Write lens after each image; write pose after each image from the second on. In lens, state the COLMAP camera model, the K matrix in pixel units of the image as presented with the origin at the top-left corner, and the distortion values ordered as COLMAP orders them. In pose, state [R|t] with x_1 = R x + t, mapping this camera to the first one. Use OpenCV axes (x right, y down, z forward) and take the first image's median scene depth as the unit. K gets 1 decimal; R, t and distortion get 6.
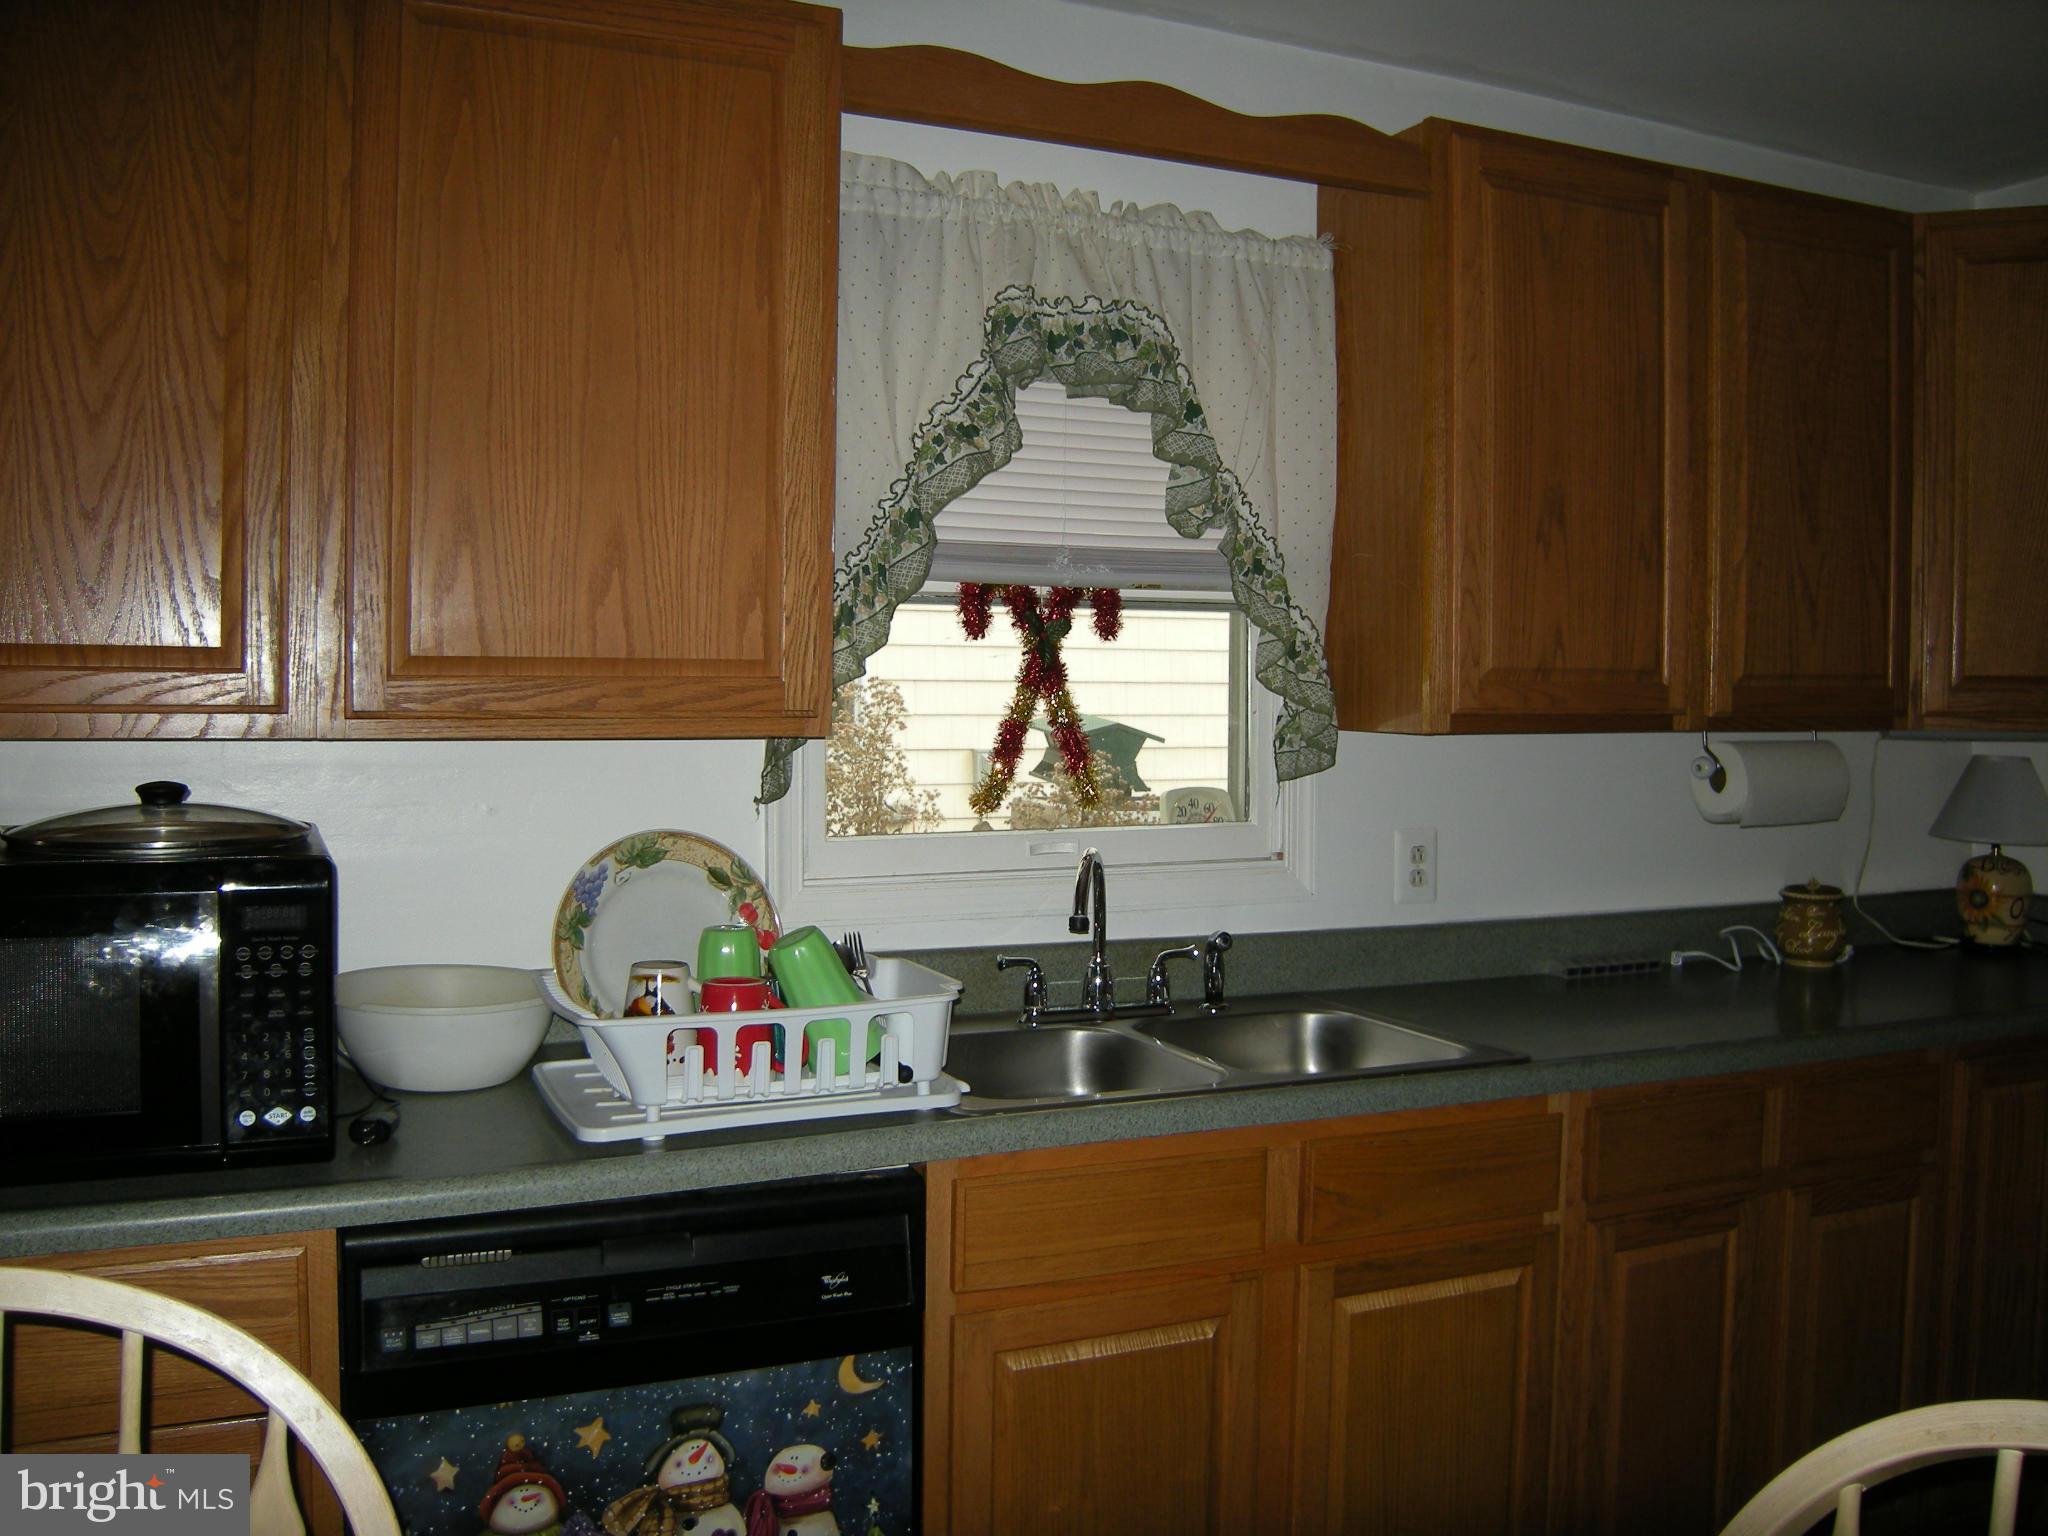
lens RADIAL K [[1707.5, 0, 1018.2], [0, 1707.5, 732.1], [0, 0, 1]] dist [-0.125931, 0.063750]
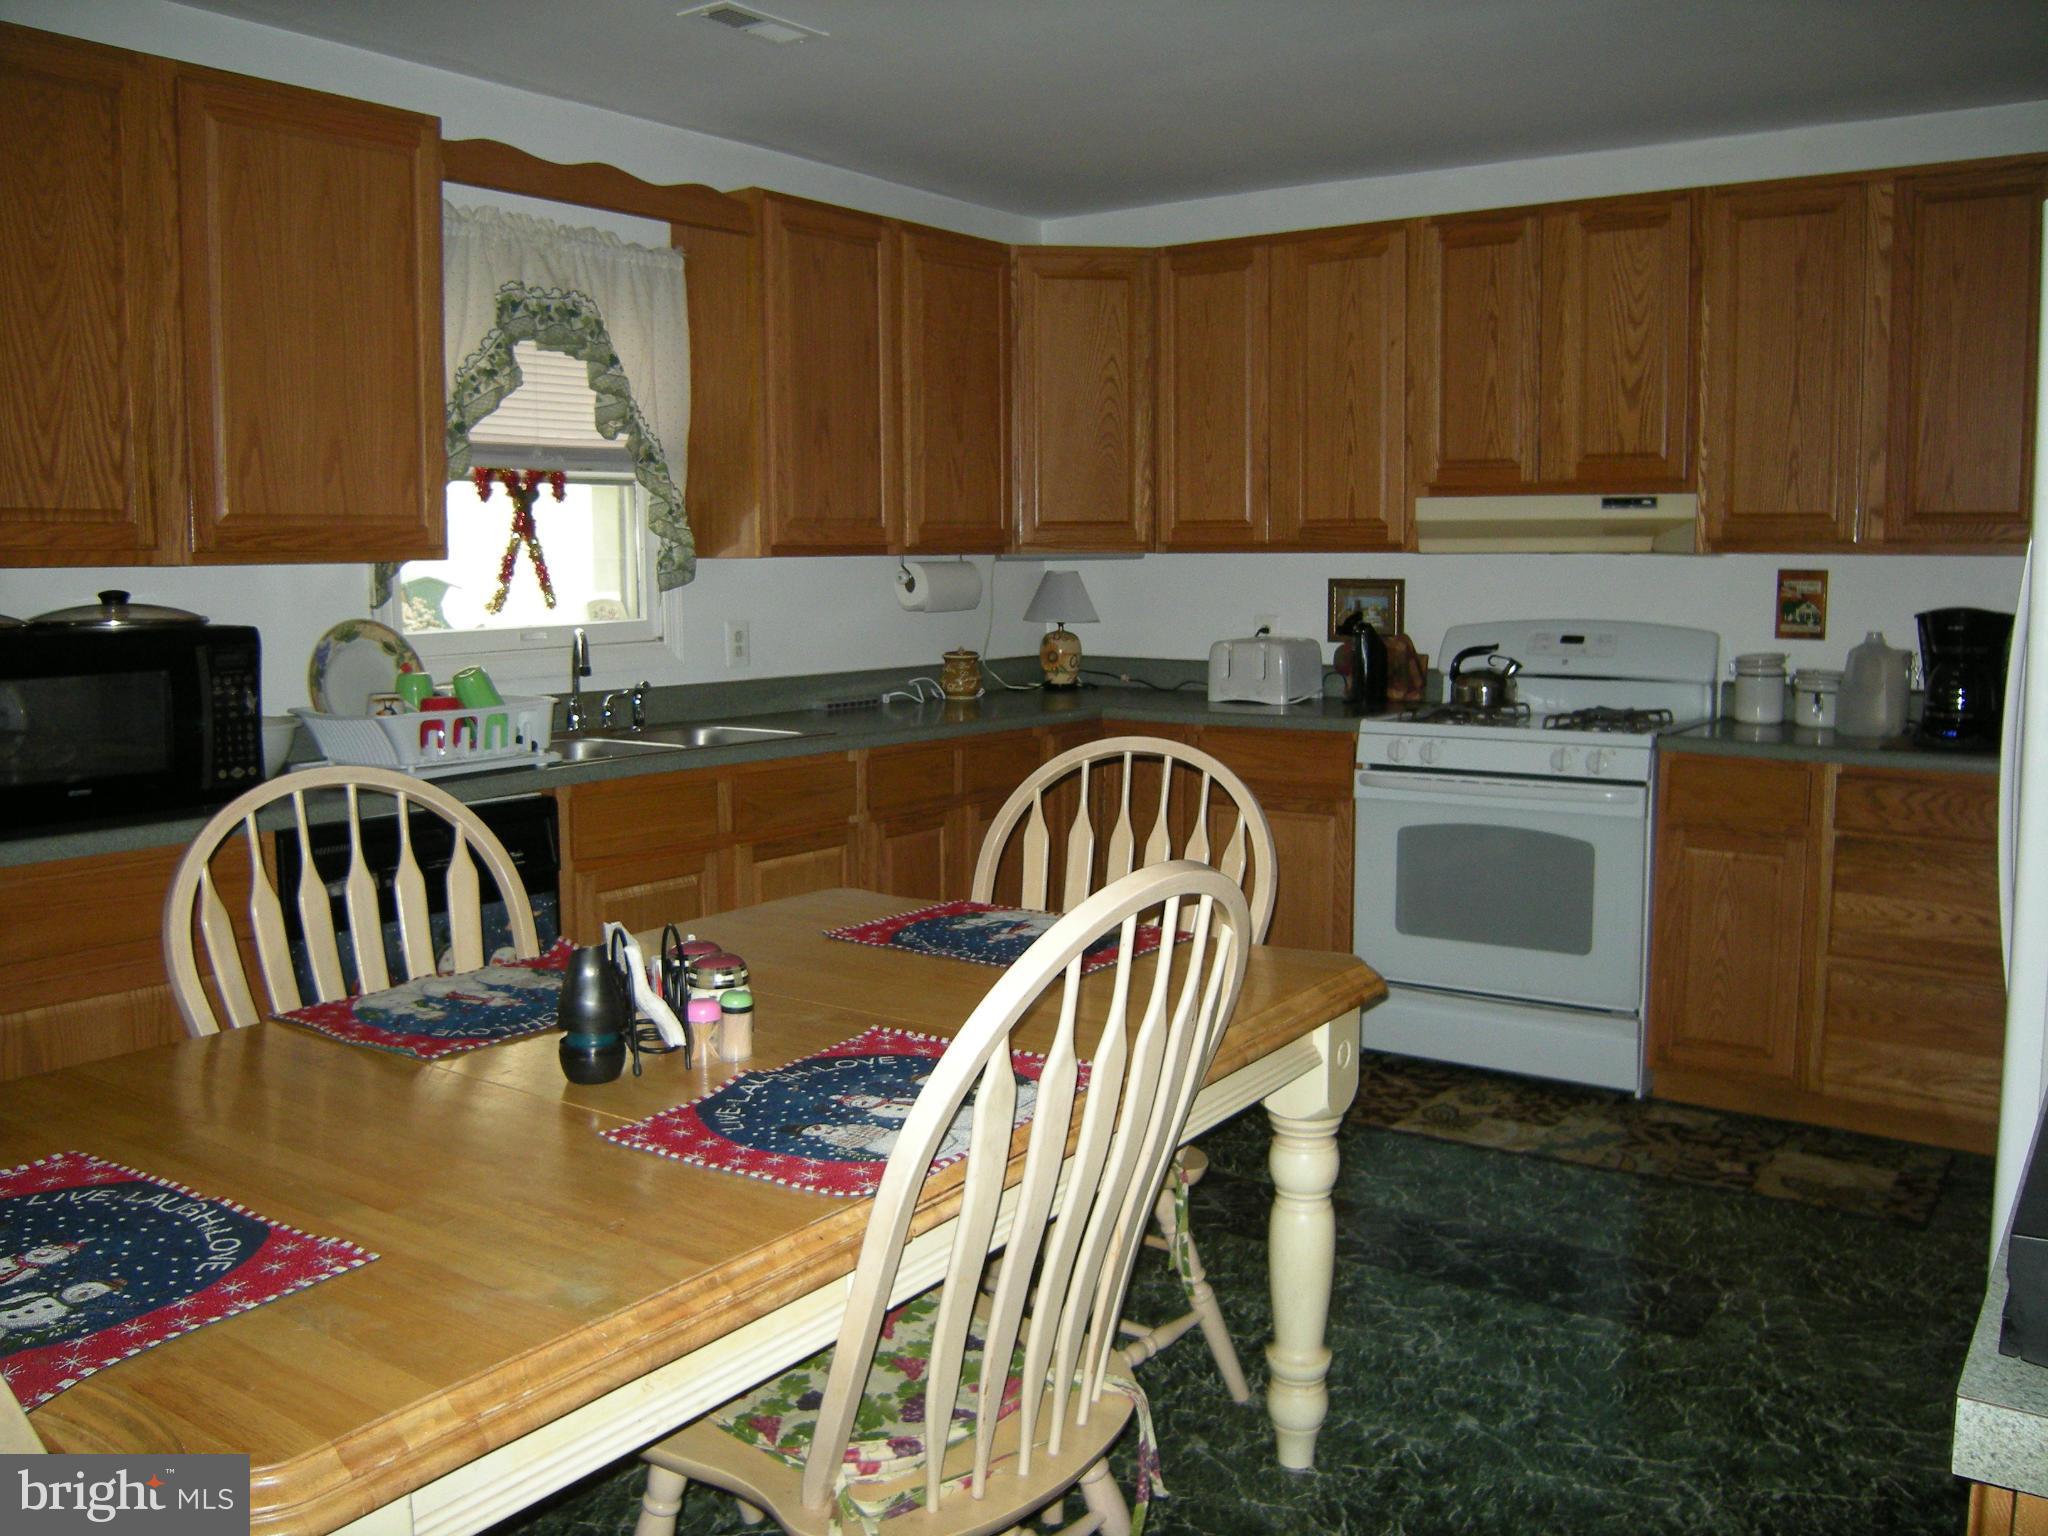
lens RADIAL K [[1707.5, 0, 1018.2], [0, 1707.5, 732.1], [0, 0, 1]] dist [-0.125931, 0.063750]
pose [[0.867362, -0.065645, 0.493330, -0.376574], [0.027931, 0.996121, 0.083442, 0.039801], [-0.496894, -0.058596, 0.865831, -0.598921]]
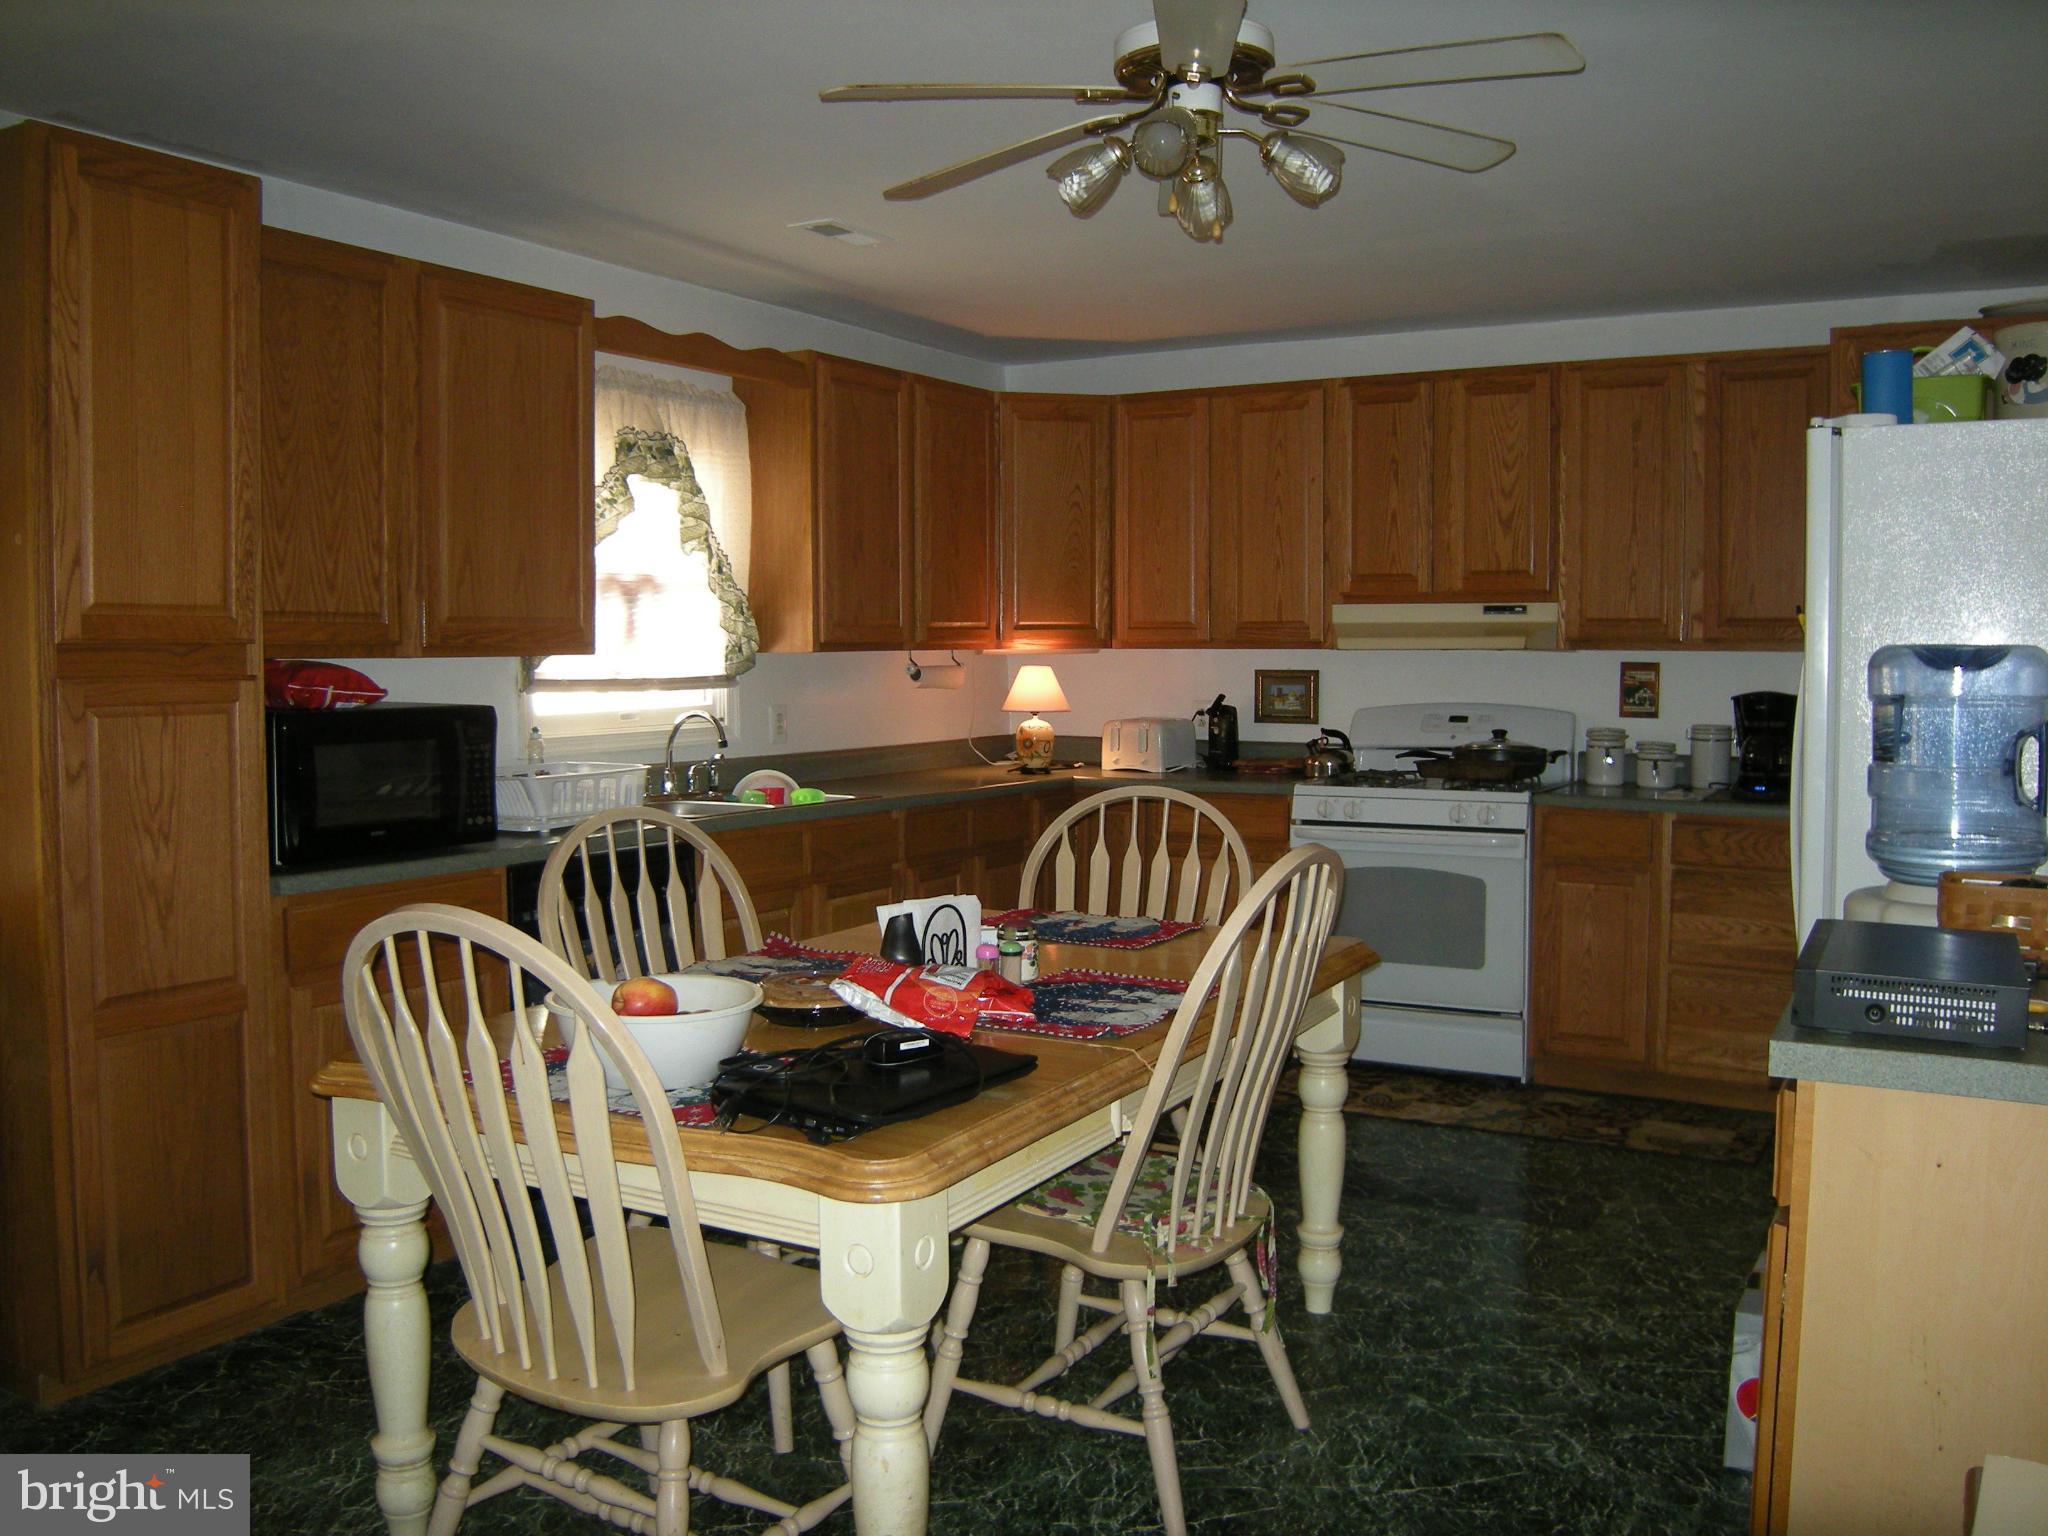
lens RADIAL K [[1707.5, 0, 1018.2], [0, 1707.5, 732.1], [0, 0, 1]] dist [-0.125931, 0.063750]
pose [[0.814677, -0.041542, 0.578425, -0.738760], [0.026461, 0.999055, 0.034483, 0.032694], [-0.579311, -0.012787, 0.815006, -0.815533]]
